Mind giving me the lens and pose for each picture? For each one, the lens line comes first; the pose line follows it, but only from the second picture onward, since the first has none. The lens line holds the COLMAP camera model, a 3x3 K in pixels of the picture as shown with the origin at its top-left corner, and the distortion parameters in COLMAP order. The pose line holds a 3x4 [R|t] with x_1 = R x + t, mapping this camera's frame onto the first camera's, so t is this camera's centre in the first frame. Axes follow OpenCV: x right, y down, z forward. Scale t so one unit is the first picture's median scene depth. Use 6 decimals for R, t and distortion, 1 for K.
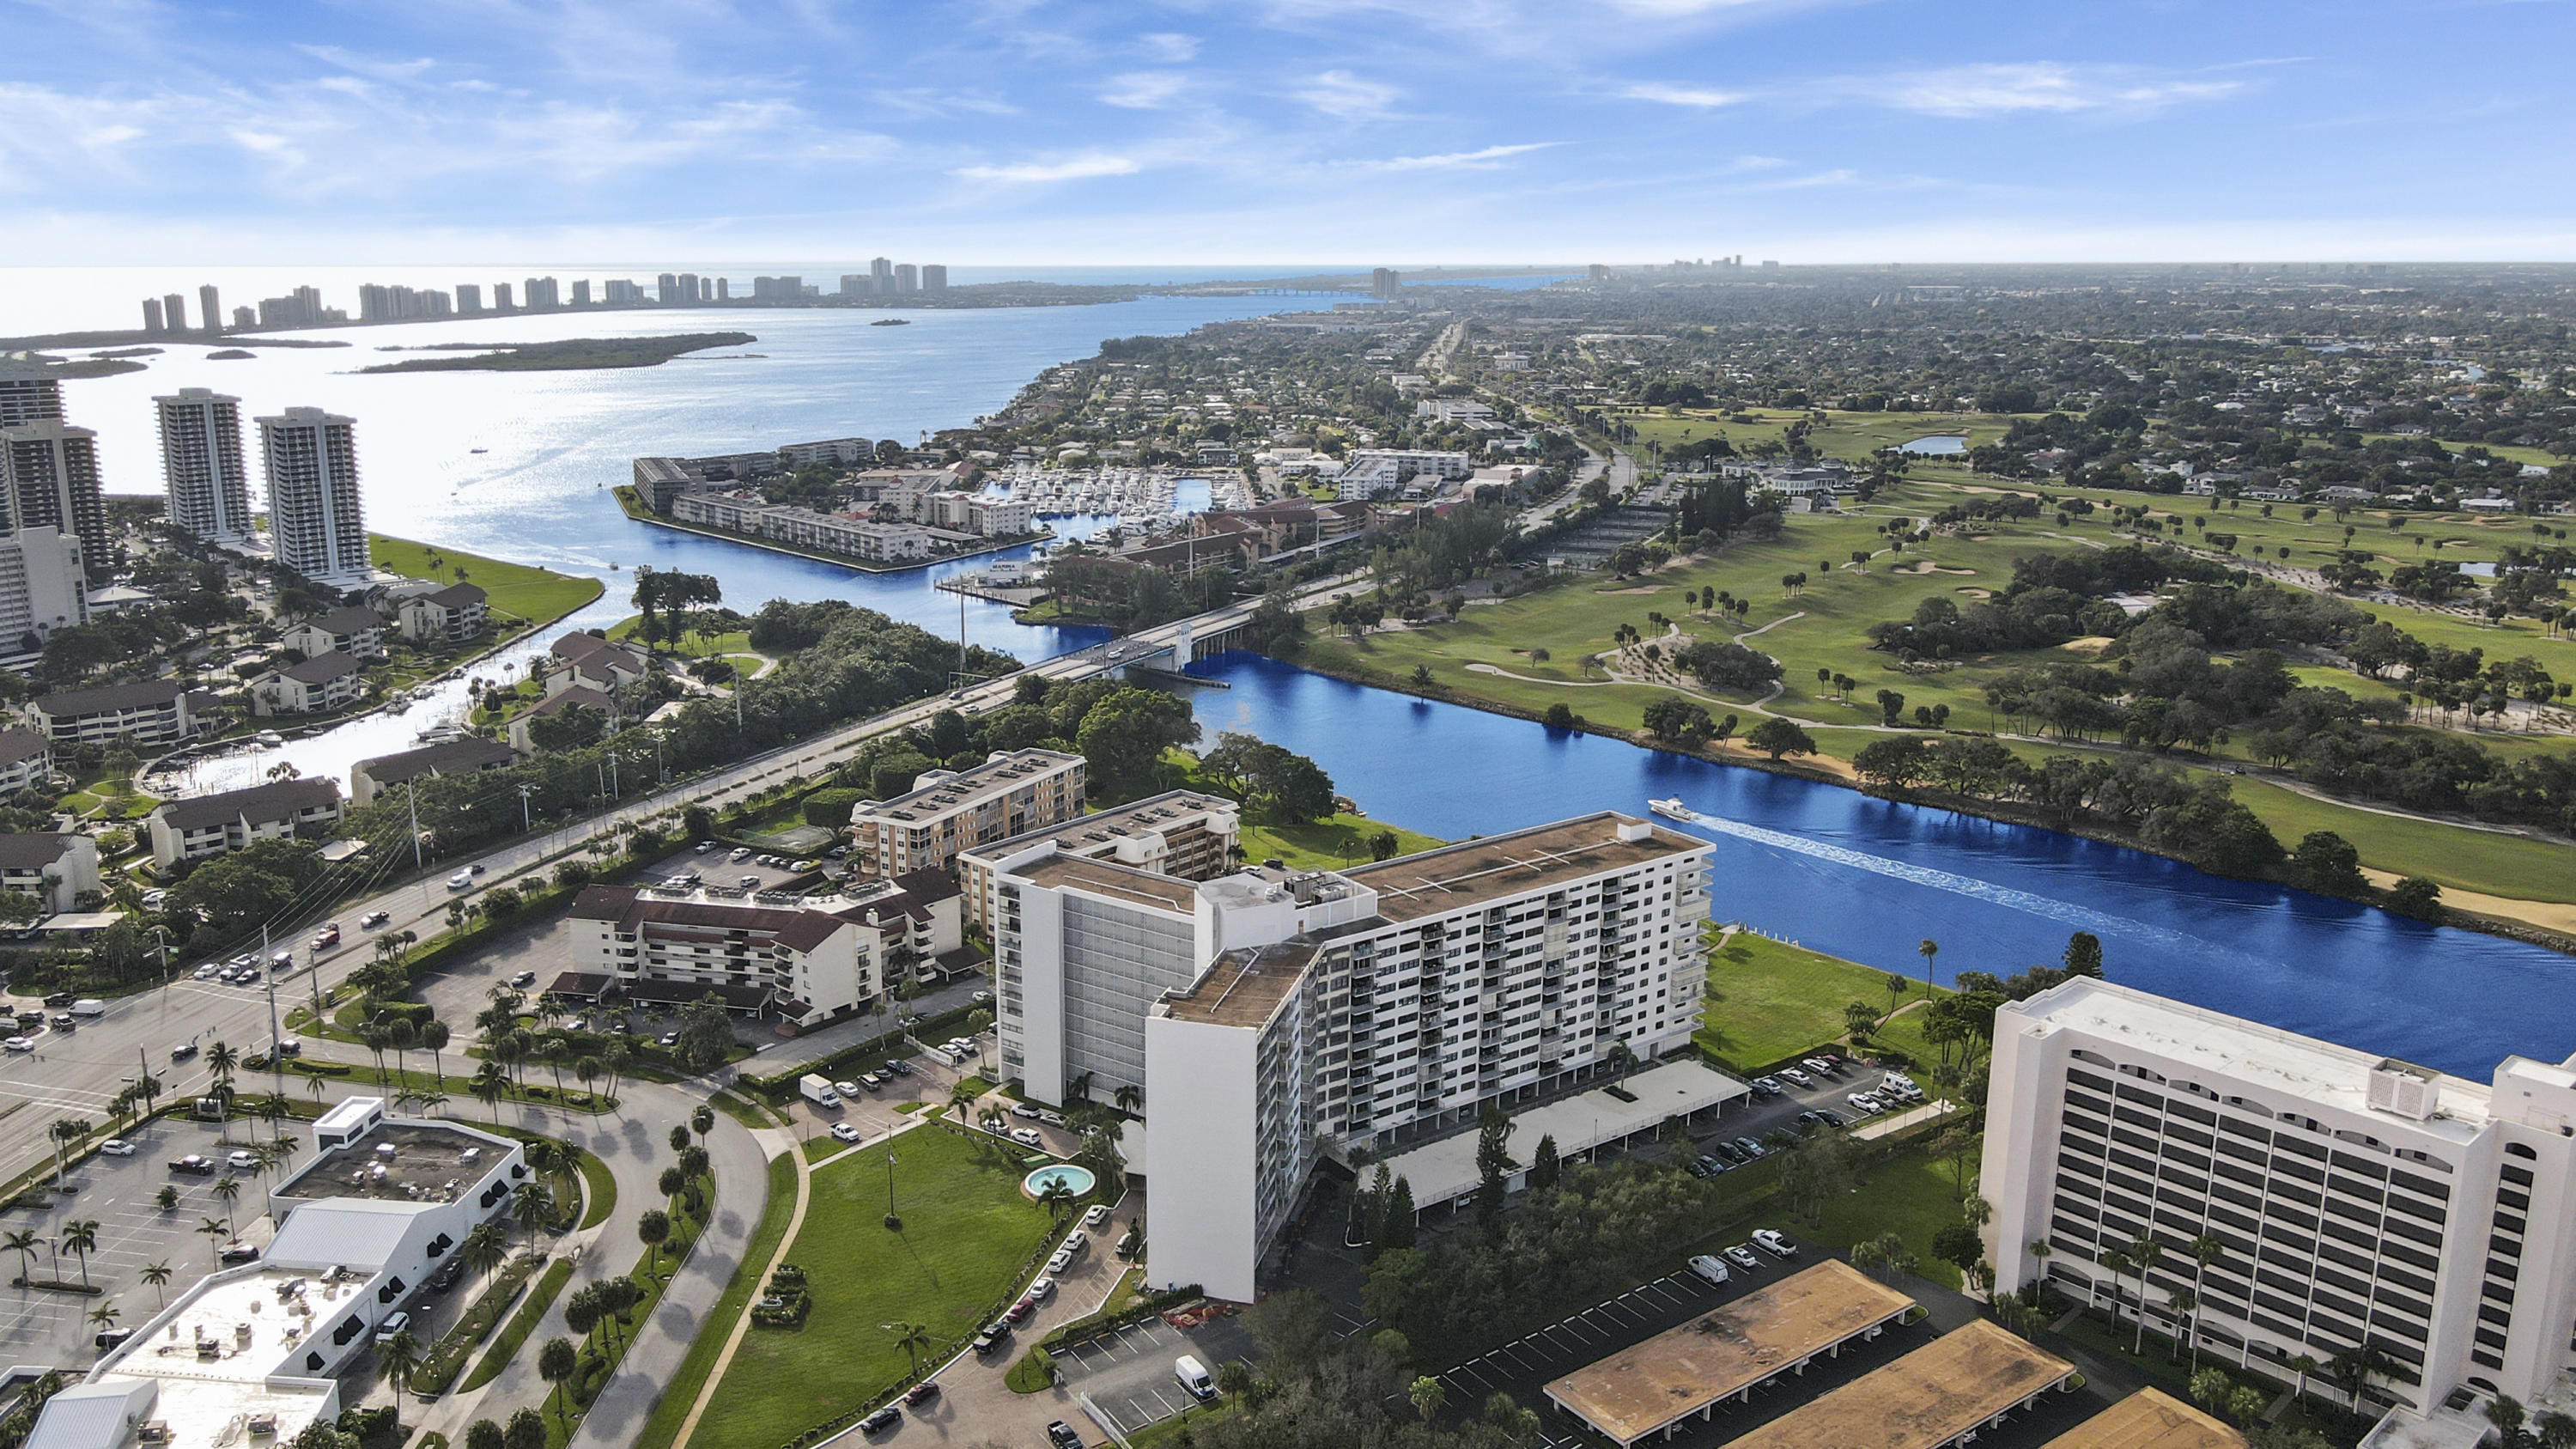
lens RADIAL K [[1968.8, 0, 1288.0], [0, 1968.8, 724.5], [0, 0, 1]] dist [0.012114, 0.003837]
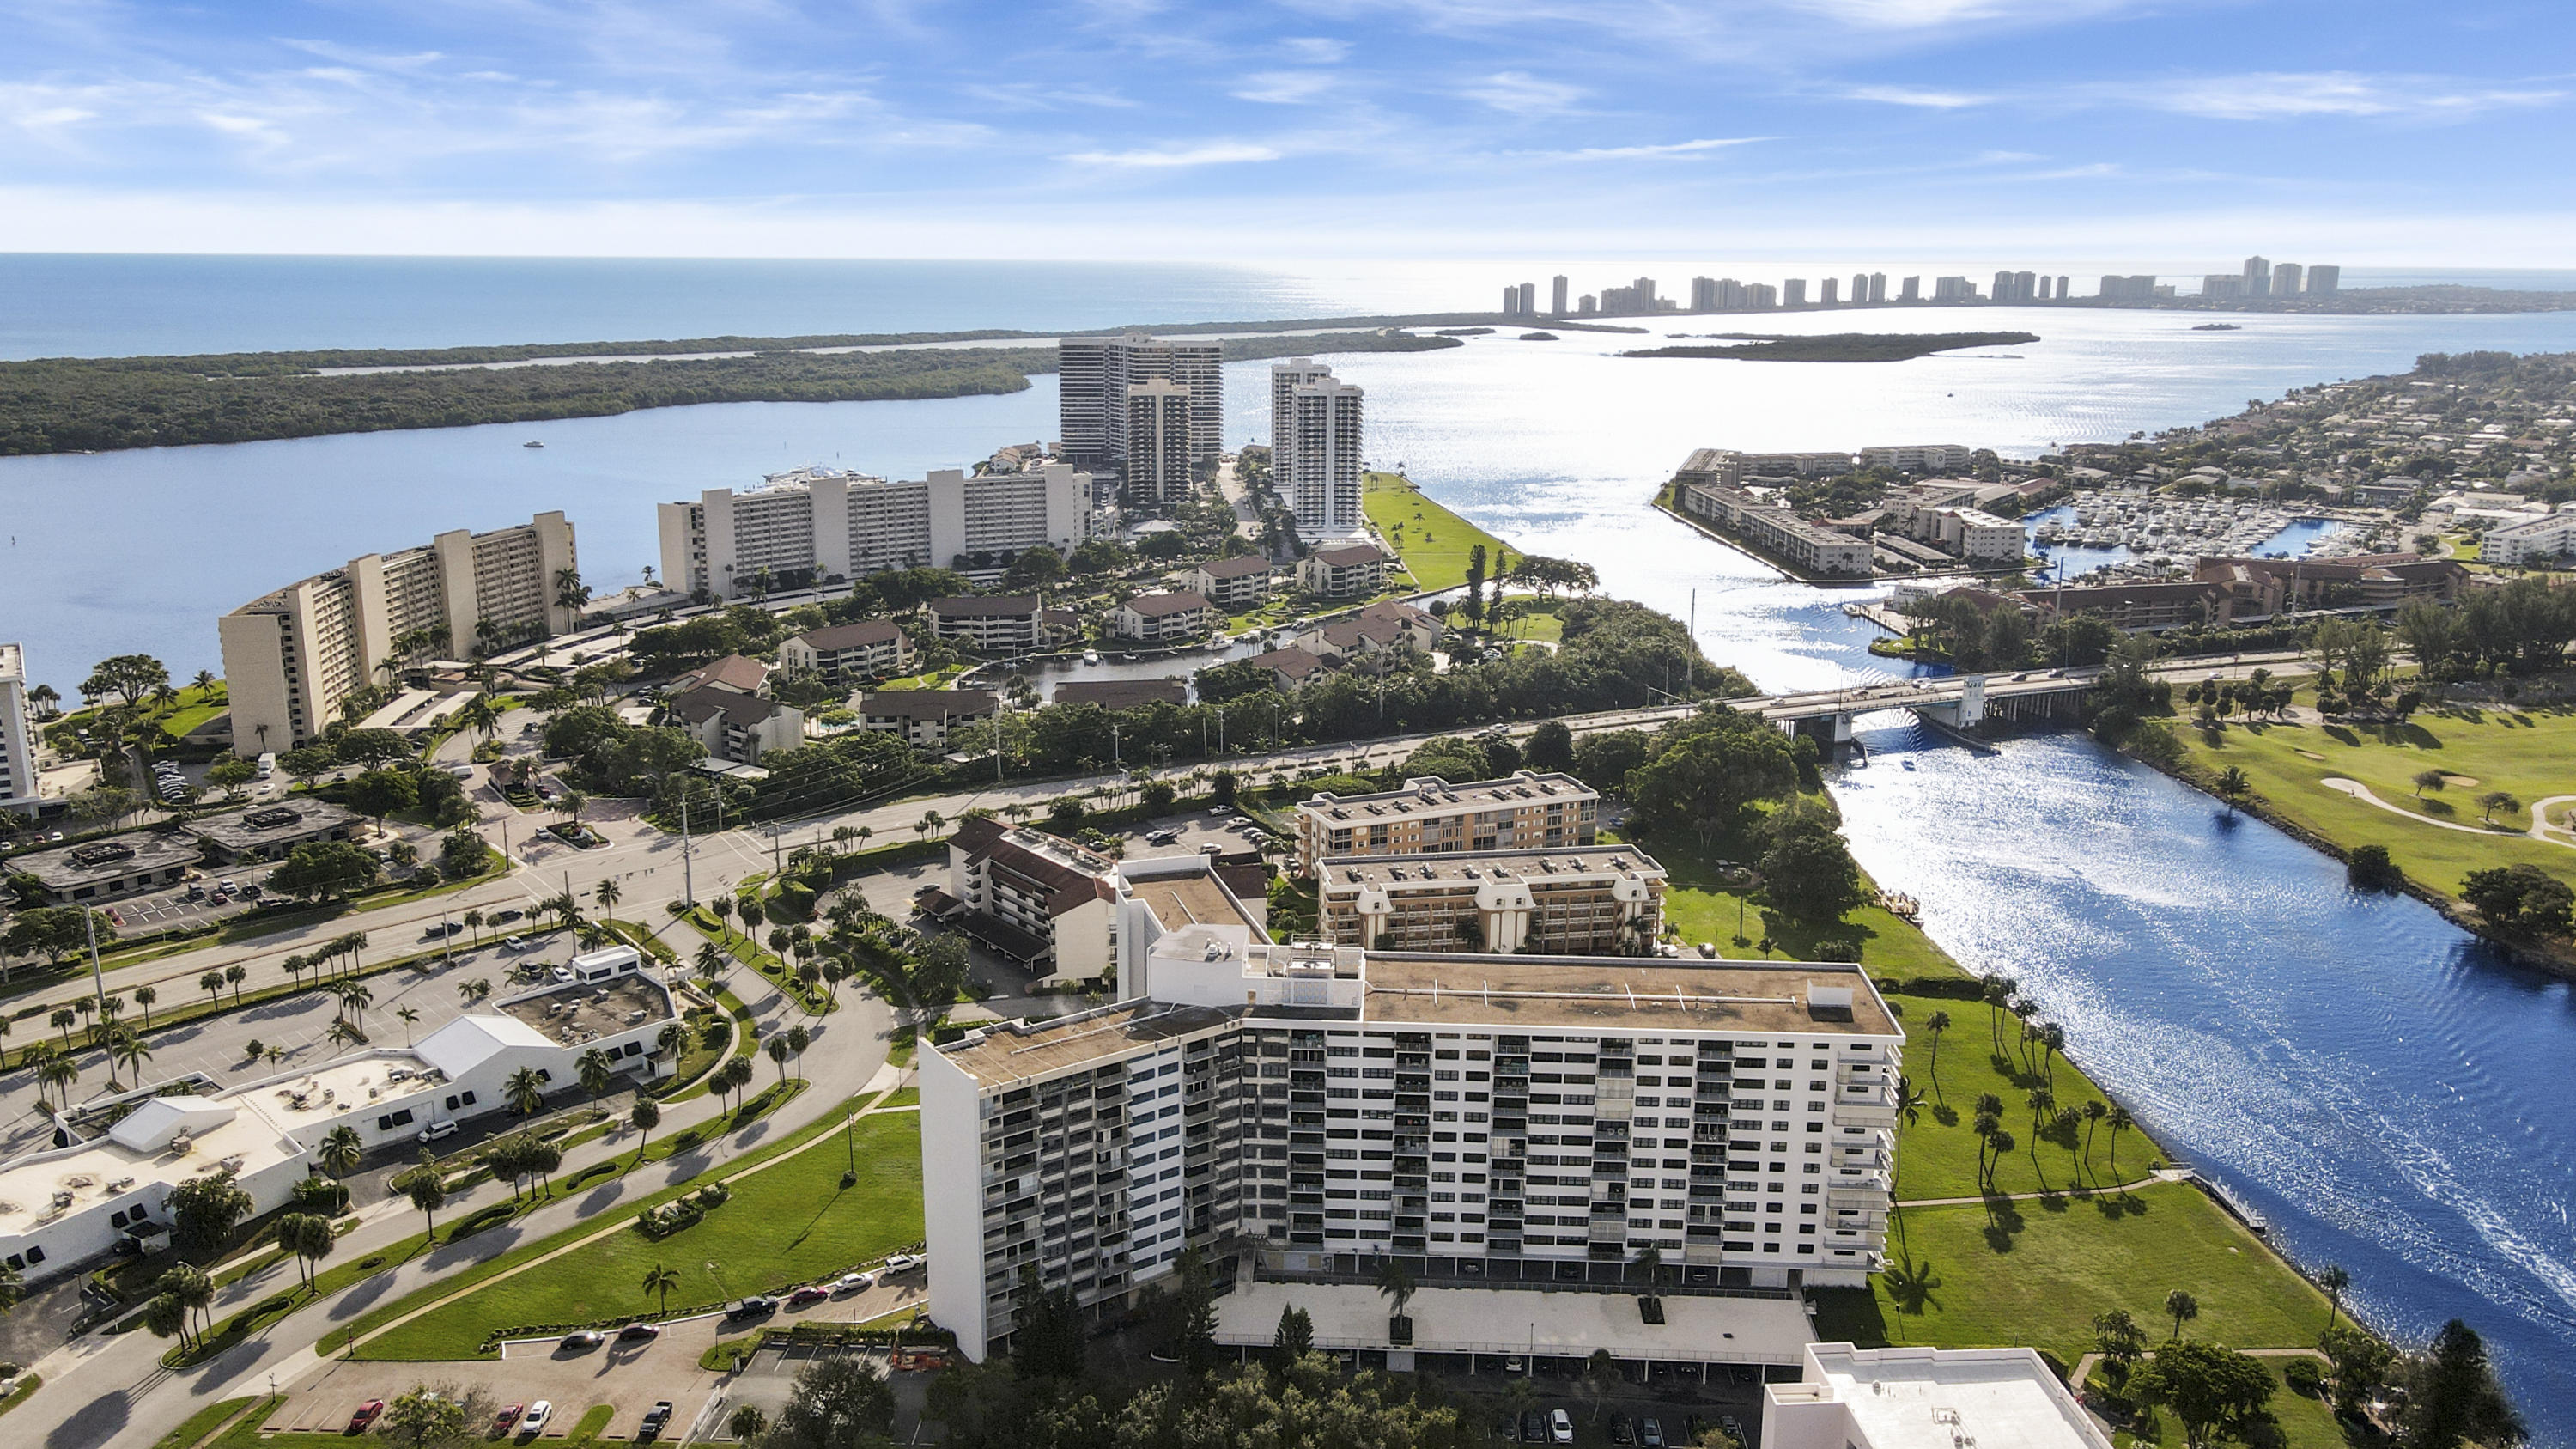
lens RADIAL K [[1956.0, 0, 1288.0], [0, 1956.0, 724.5], [0, 0, 1]] dist [-0.011340, 0.108632]
pose [[0.785396, 0.157763, -0.598551, 0.459638], [-0.156097, 0.986203, 0.055113, -0.060296], [0.598988, 0.050147, 0.799186, 0.261360]]
